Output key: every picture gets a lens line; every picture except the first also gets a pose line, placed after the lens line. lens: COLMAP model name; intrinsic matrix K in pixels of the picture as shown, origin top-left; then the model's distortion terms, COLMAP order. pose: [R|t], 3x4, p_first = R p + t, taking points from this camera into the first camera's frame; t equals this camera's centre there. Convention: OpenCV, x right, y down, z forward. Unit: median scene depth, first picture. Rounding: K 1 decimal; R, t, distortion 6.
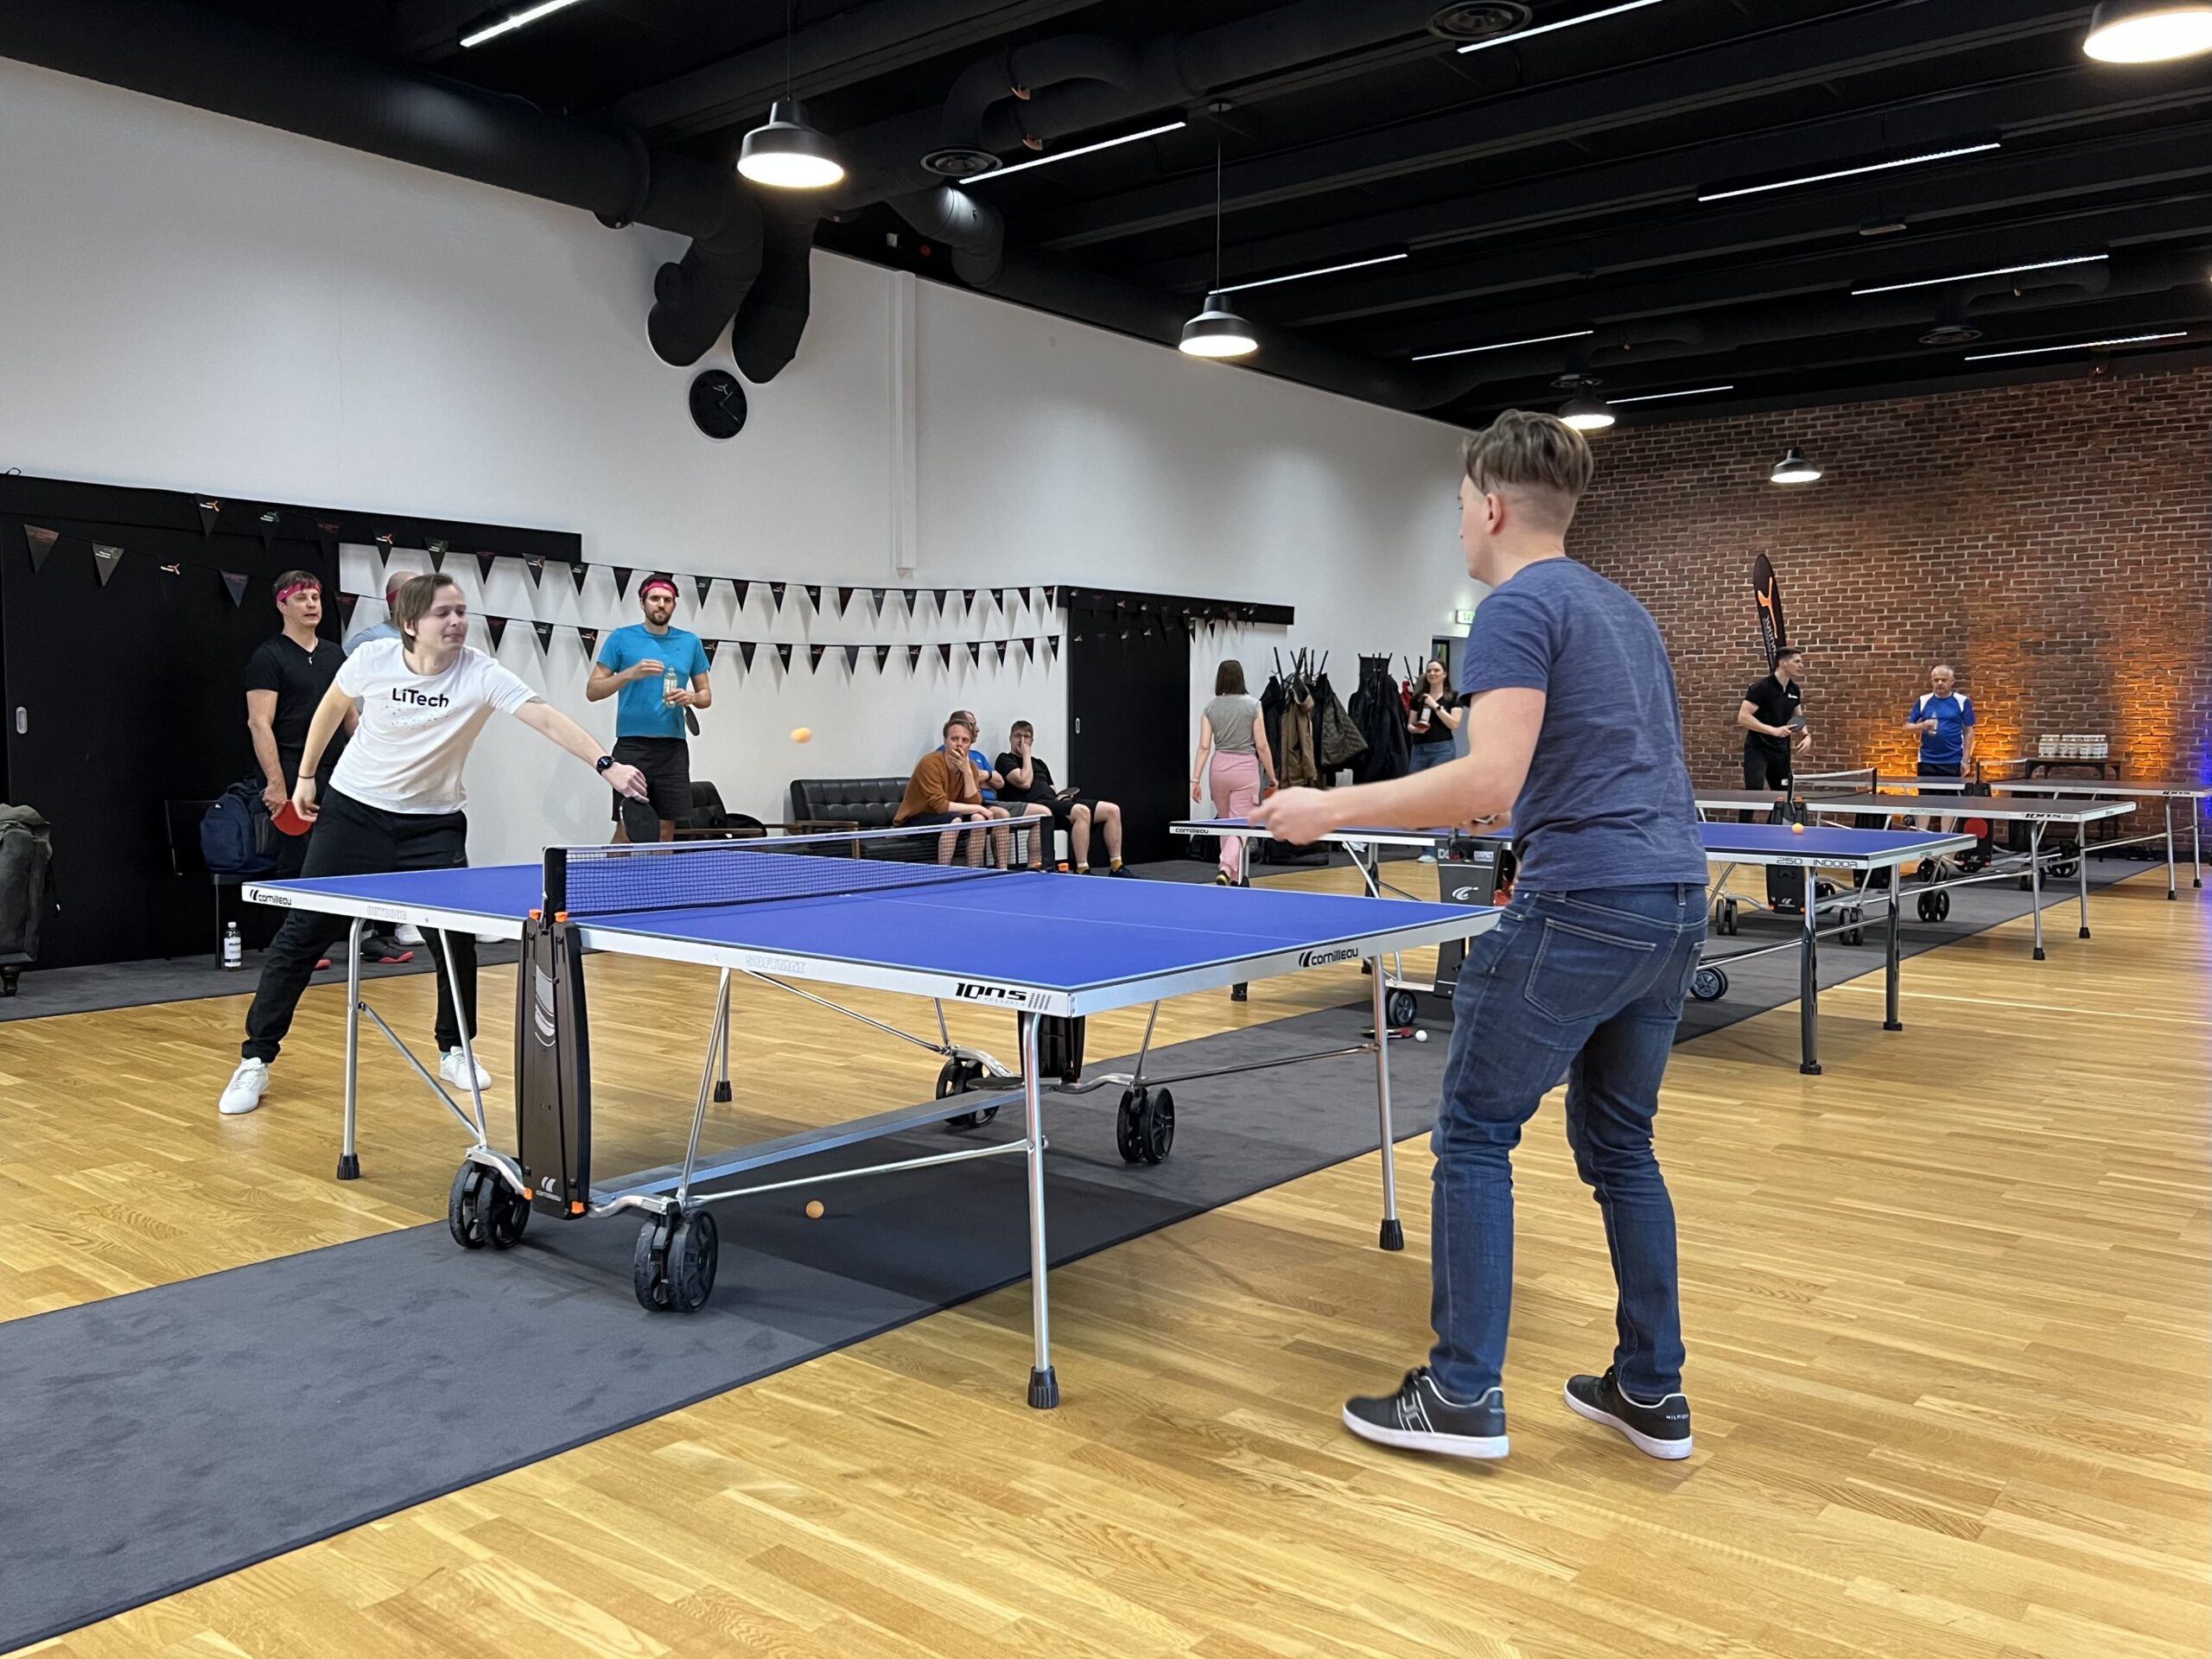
lens RADIAL K [[1773.7, 0, 1103.0], [0, 1773.7, 827.4], [0, 0, 1]] dist [0.041785, -0.048634]
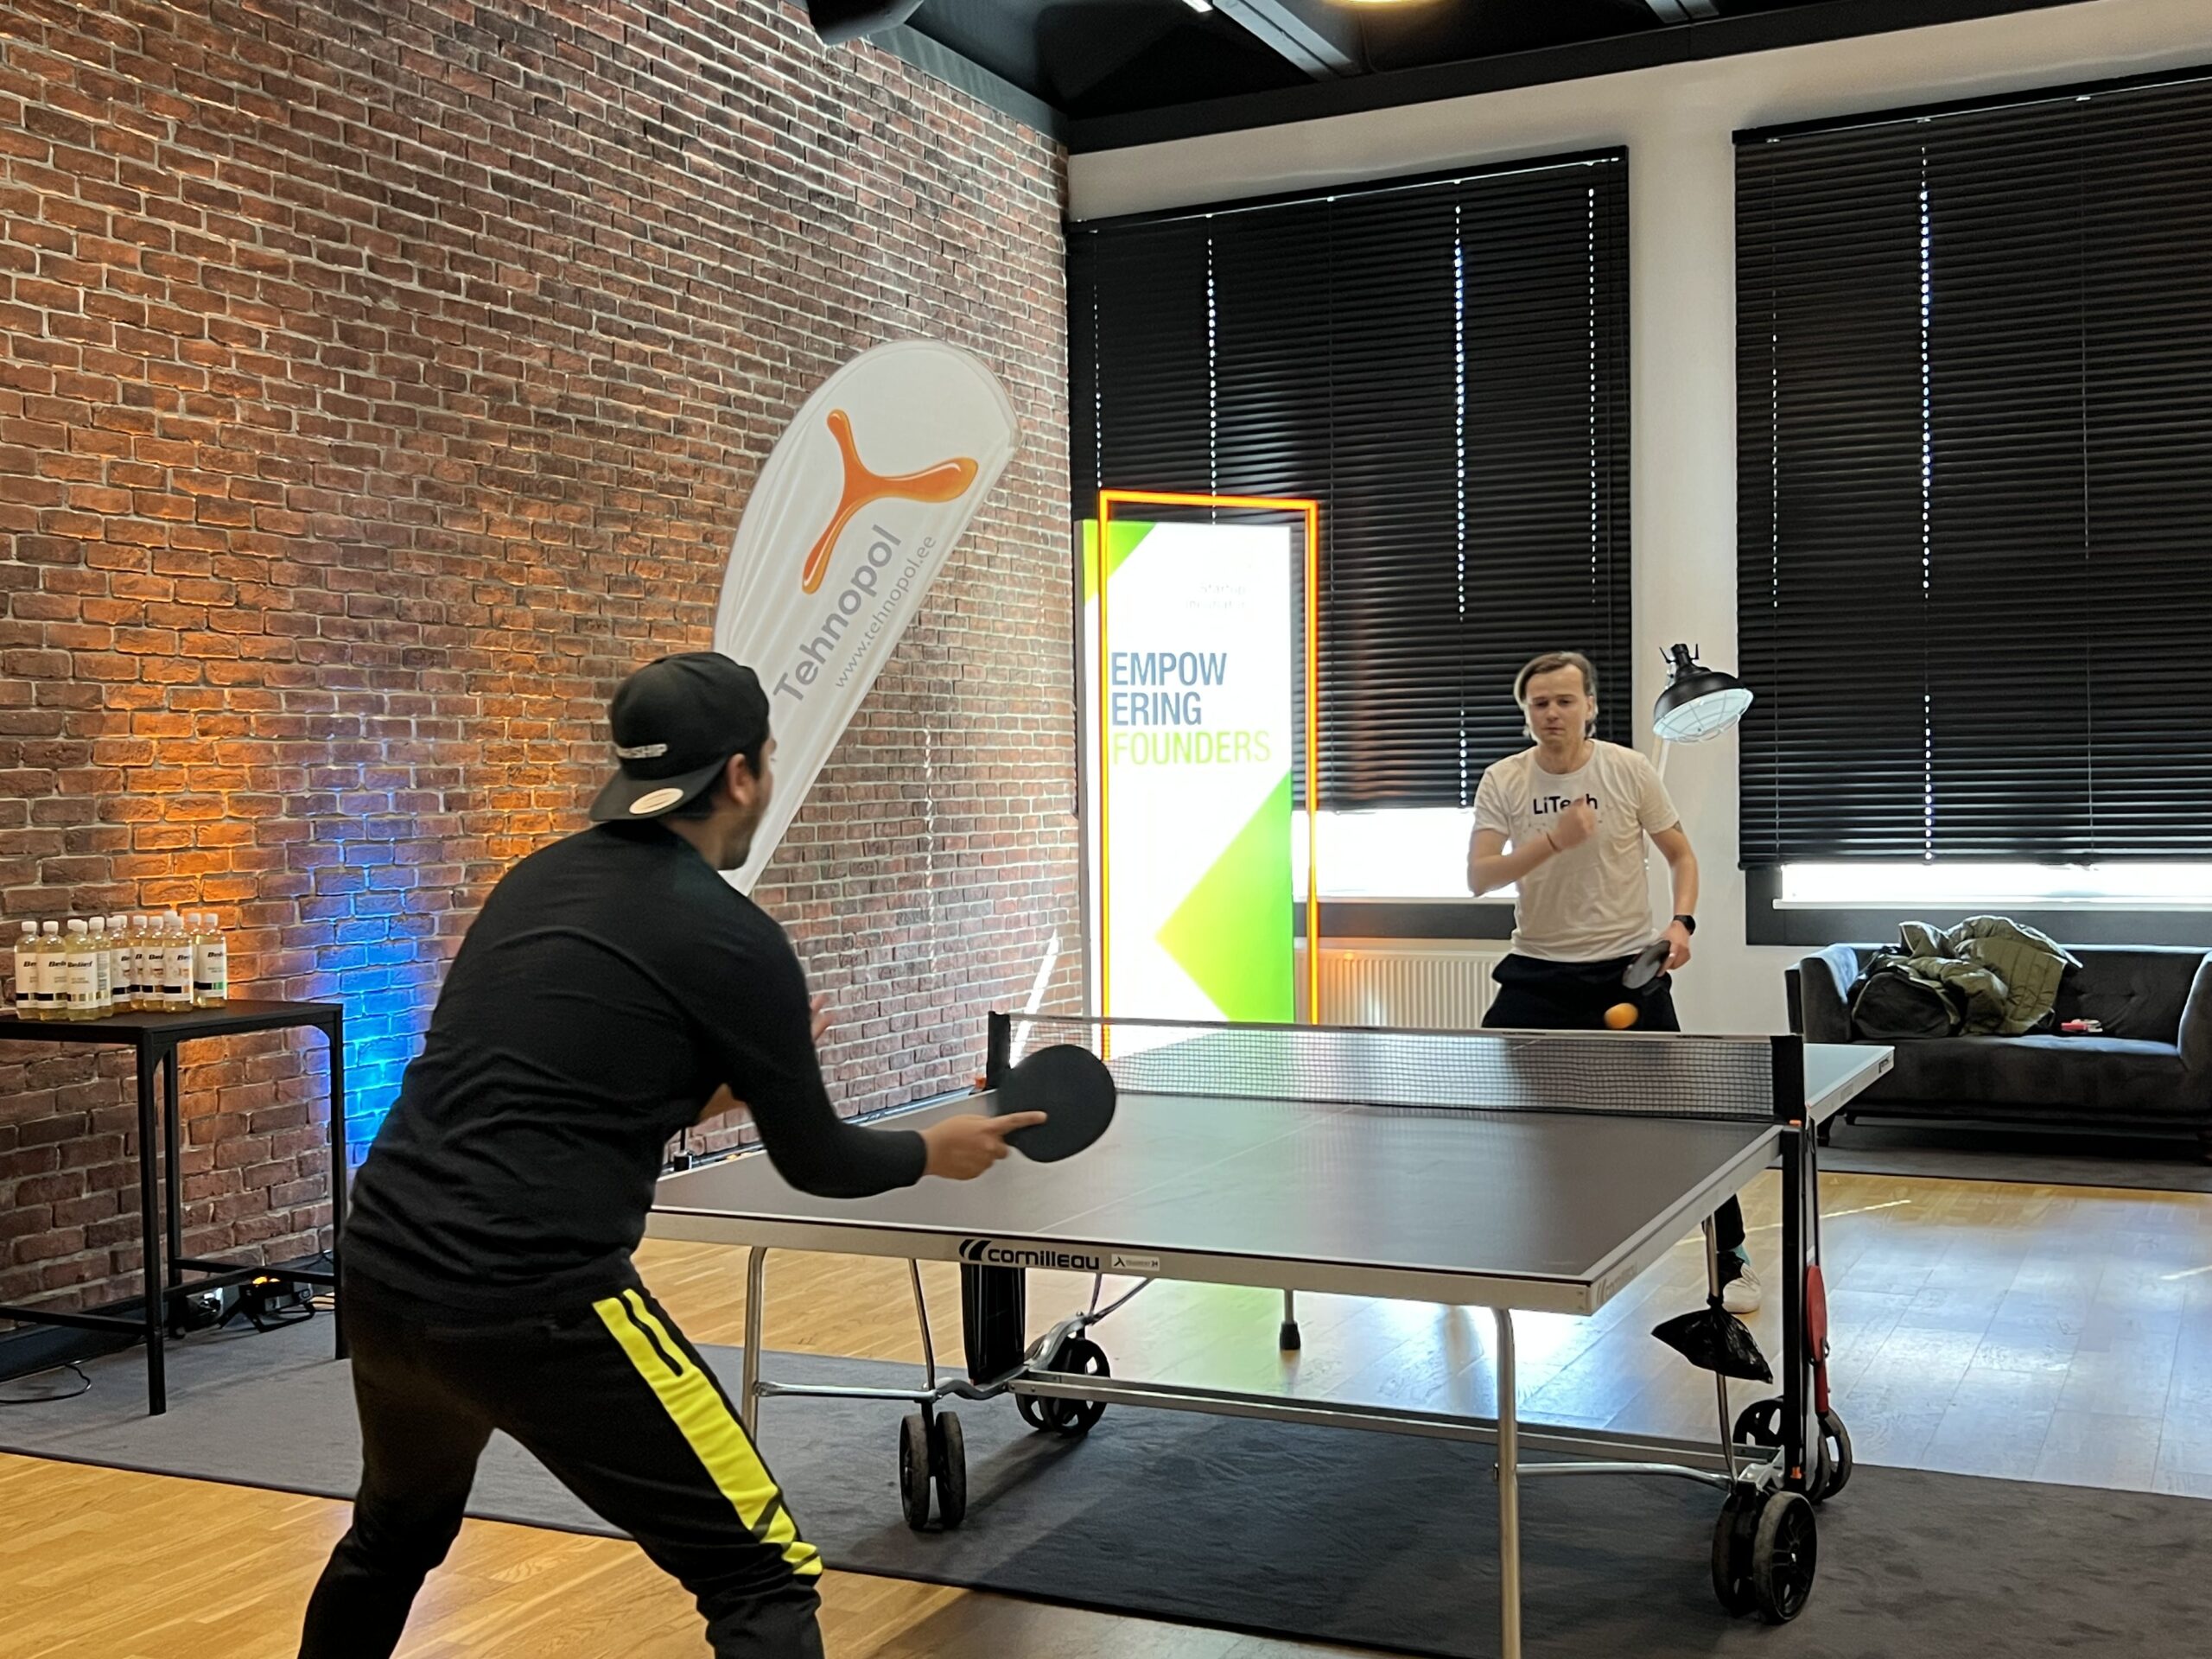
lens RADIAL K [[2382.3, 0, 1105.4], [0, 2382.3, 826.7], [0, 0, 1]] dist [-0.005050, 0.000000]
pose [[-0.227766, -0.020853, 0.973493, 0.360100], [0.076147, 0.996327, 0.039158, -0.149219], [-0.970734, 0.083047, -0.225342, 2.055791]]
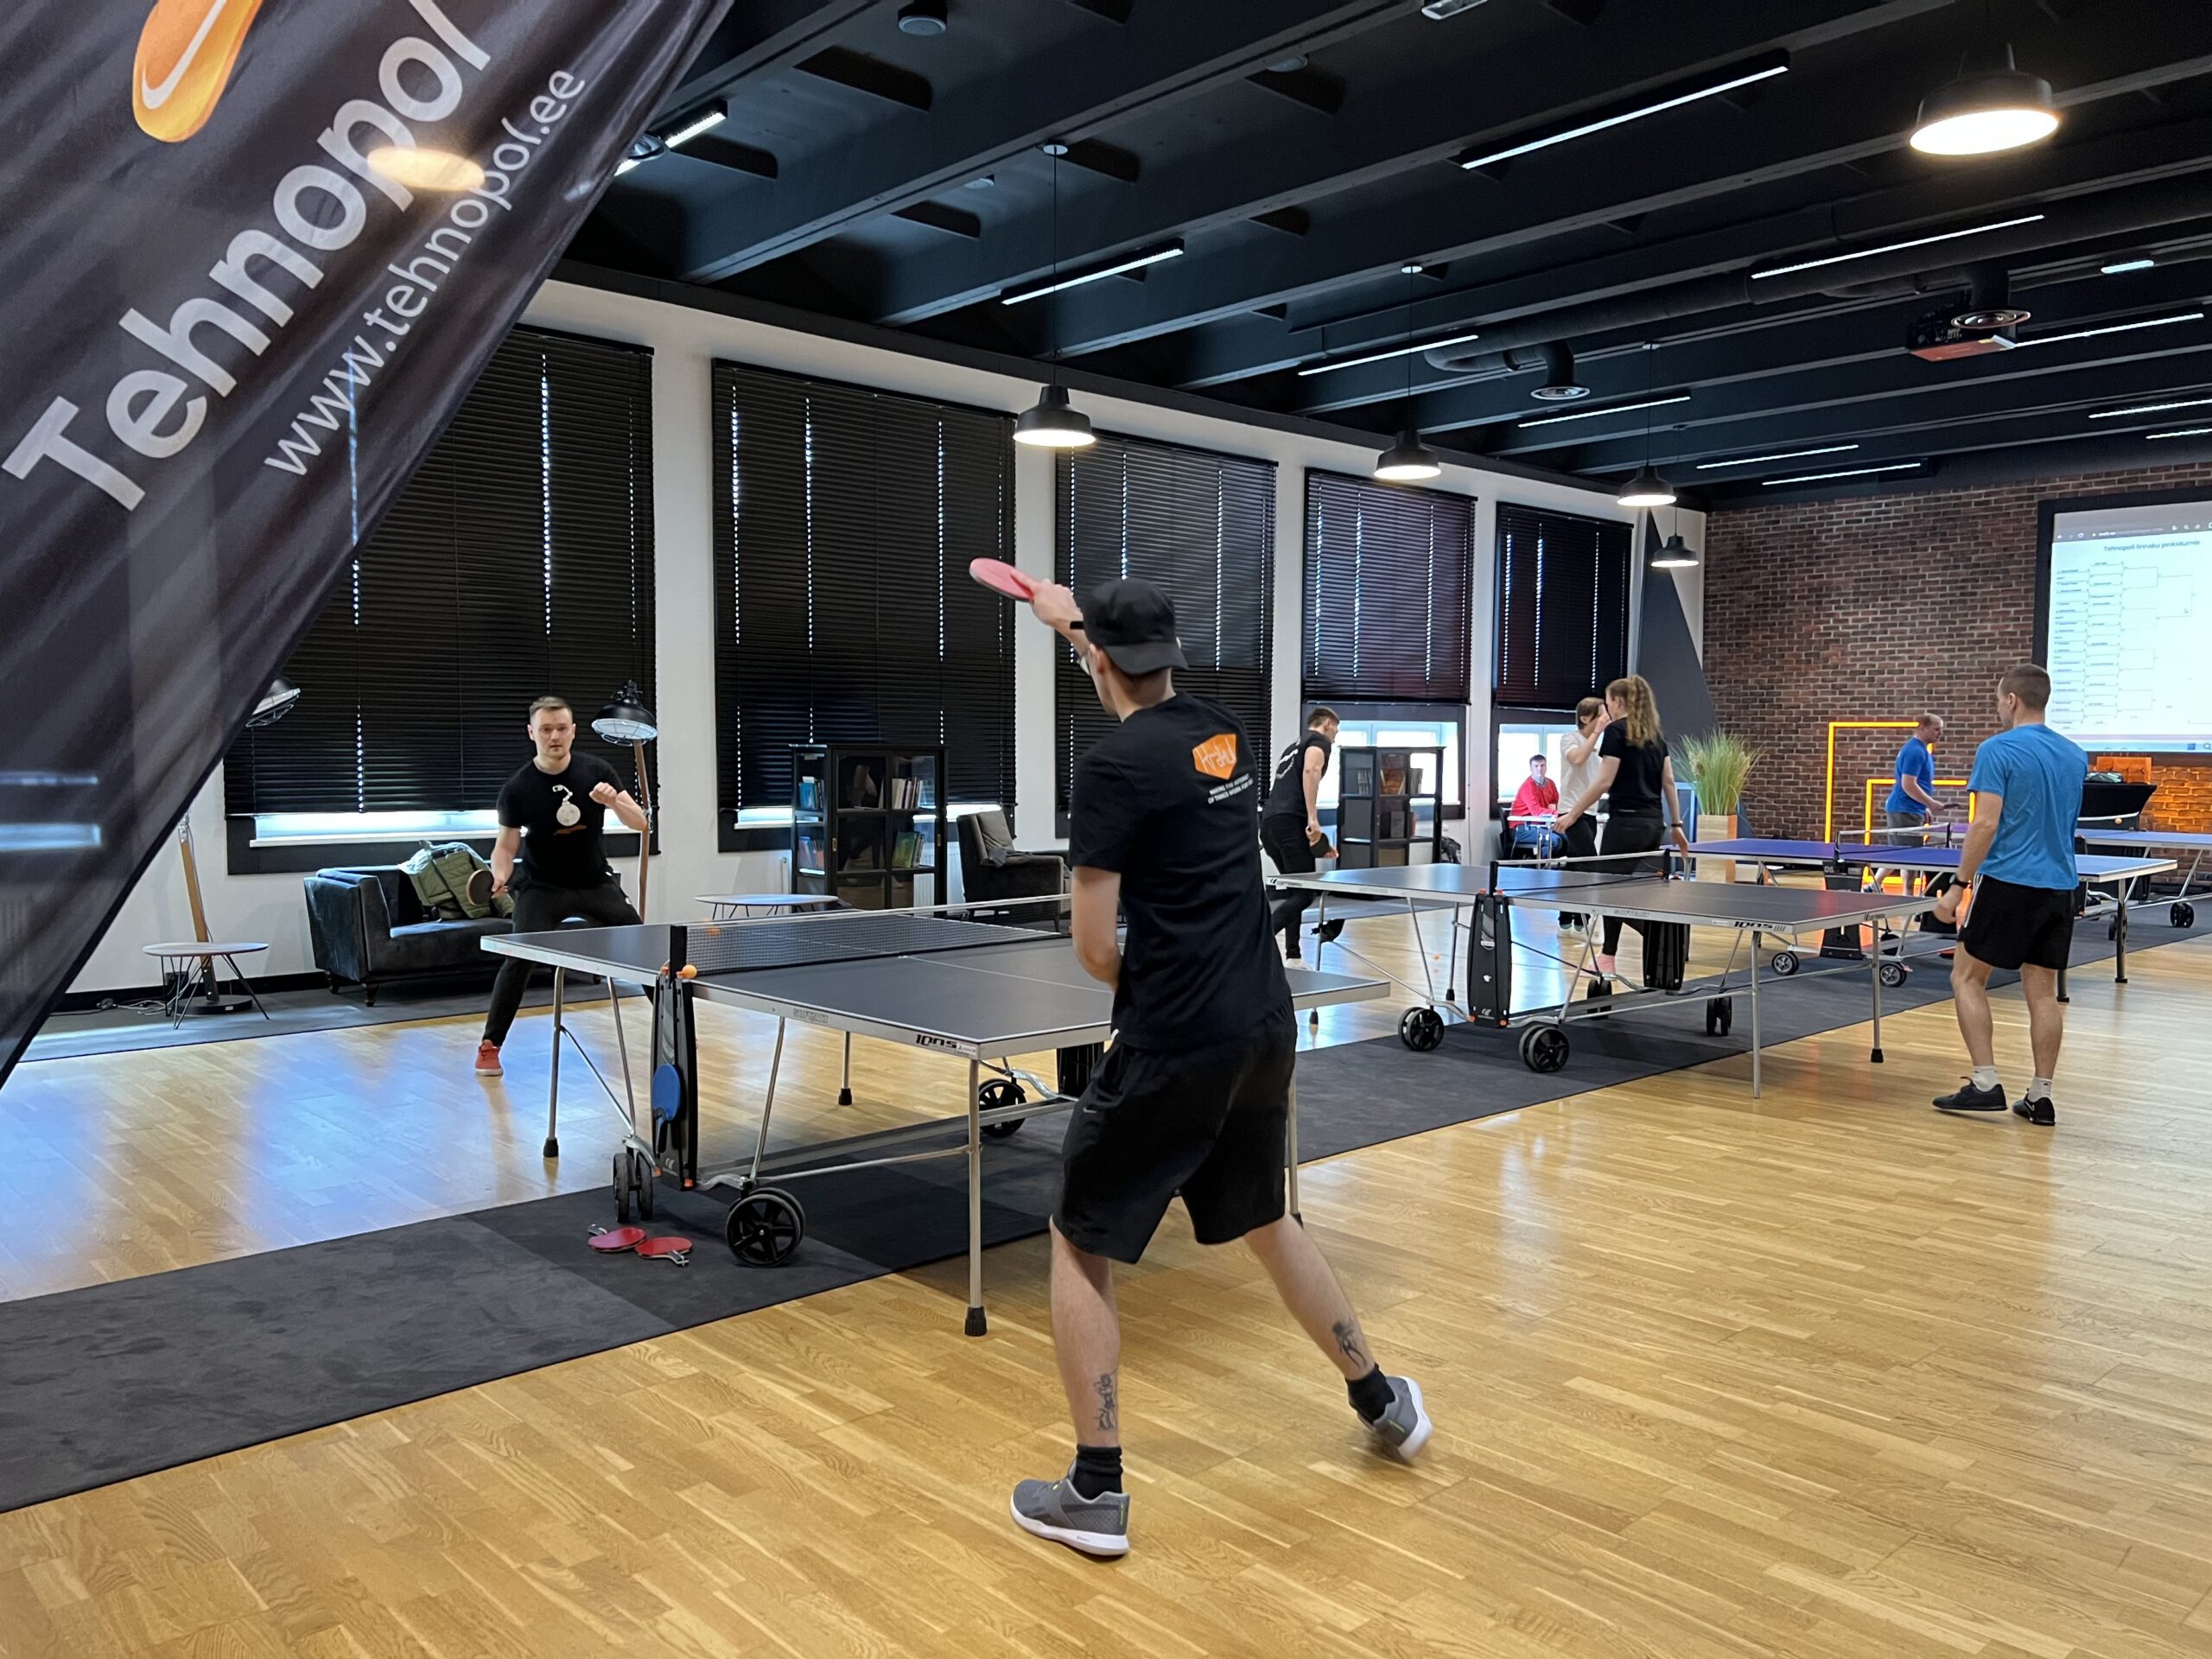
lens RADIAL K [[1675.1, 0, 1113.7], [0, 1675.1, 839.4], [0, 0, 1]] dist [0.026754, -0.024261]
pose [[-0.990780, -0.022994, 0.133514, 0.752724], [-0.007079, 0.992932, 0.118471, -0.183917], [-0.135295, 0.116434, -0.983940, 2.558400]]
